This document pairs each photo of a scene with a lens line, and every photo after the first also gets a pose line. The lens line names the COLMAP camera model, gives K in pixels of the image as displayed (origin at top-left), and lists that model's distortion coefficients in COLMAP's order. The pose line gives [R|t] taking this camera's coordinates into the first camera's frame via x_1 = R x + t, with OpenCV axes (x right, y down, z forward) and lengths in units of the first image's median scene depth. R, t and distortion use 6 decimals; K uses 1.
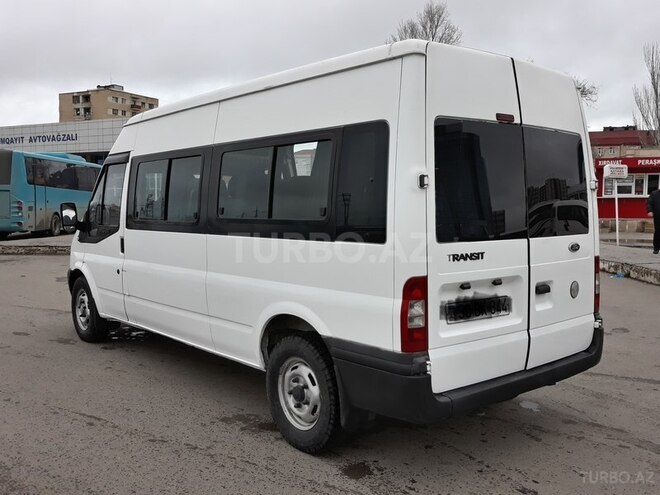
lens RADIAL K [[641.2, 0, 330.0], [0, 641.2, 247.5], [0, 0, 1]] dist [0.114858, -0.333508]
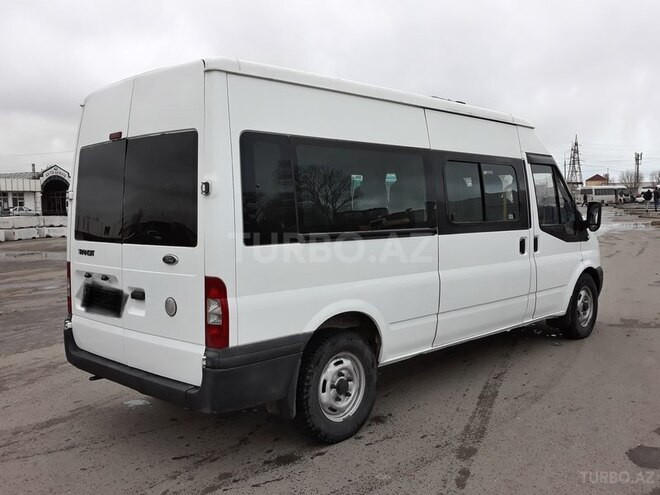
lens RADIAL K [[641.2, 0, 330.0], [0, 641.2, 247.5], [0, 0, 1]] dist [0.114858, -0.333508]
pose [[0.113897, 0.064405, -0.991403, 1.421723], [-0.058510, 0.996599, 0.058020, -0.090655], [0.991768, 0.051398, 0.117278, 1.220230]]
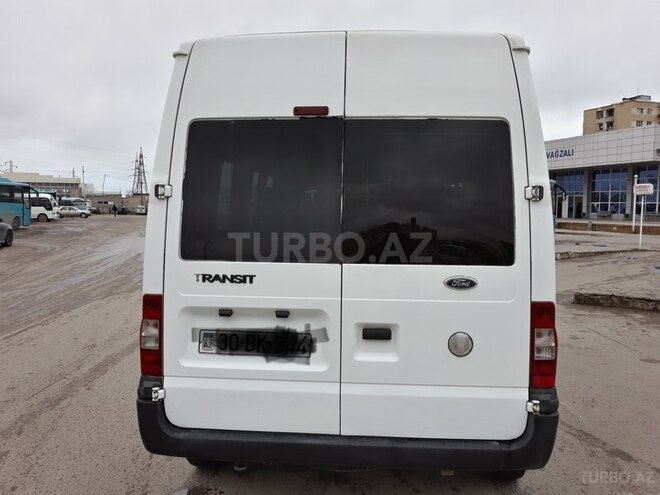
lens RADIAL K [[641.2, 0, 330.0], [0, 641.2, 247.5], [0, 0, 1]] dist [0.114858, -0.333508]
pose [[0.706201, 0.043887, -0.706650, 0.838038], [-0.060643, 0.998159, 0.001387, -0.033599], [0.705409, 0.041874, 0.707562, 0.447056]]
